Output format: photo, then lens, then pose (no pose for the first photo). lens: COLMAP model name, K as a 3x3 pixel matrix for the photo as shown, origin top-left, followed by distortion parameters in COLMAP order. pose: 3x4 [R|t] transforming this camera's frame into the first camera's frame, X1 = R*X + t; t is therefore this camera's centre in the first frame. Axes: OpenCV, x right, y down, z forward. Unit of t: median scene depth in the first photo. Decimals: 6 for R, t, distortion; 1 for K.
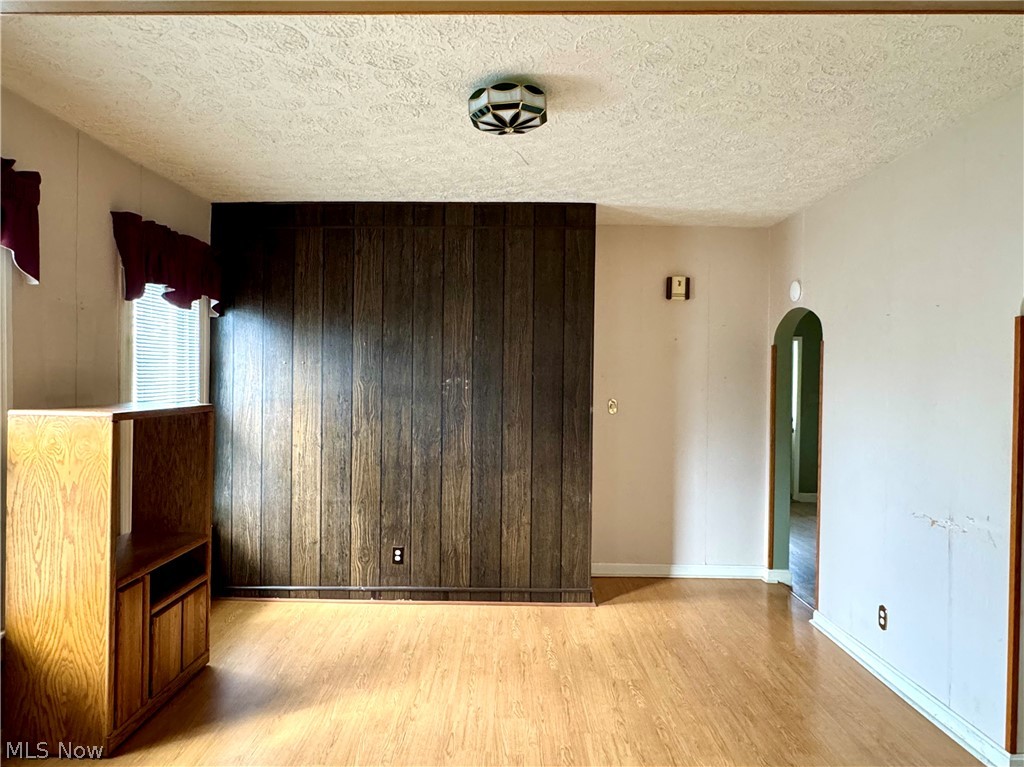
lens RADIAL K [[617.4, 0, 513.5], [0, 617.4, 381.5], [0, 0, 1]] dist [-0.000220, 0.001346]
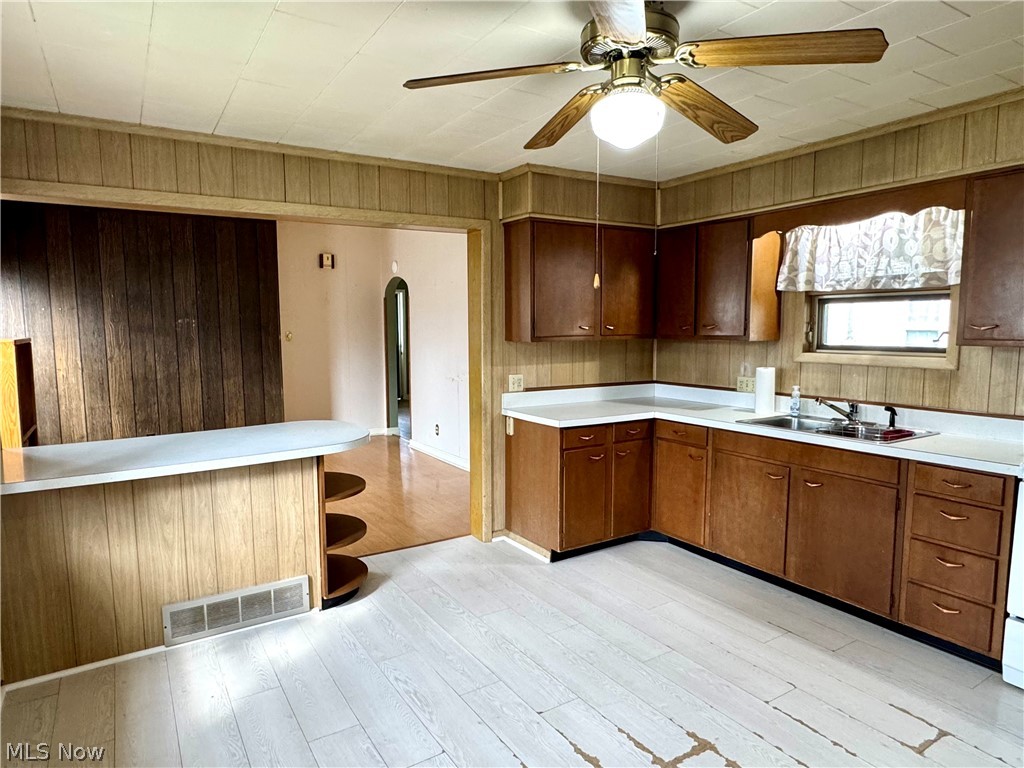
lens RADIAL K [[617.4, 0, 513.7], [0, 617.4, 381.6], [0, 0, 1]] dist [-0.000220, 0.001346]
pose [[0.830324, -0.070303, 0.552829, -0.272387], [0.019759, 0.995101, 0.096871, 0.016556], [-0.556930, -0.069511, 0.827645, -0.706010]]
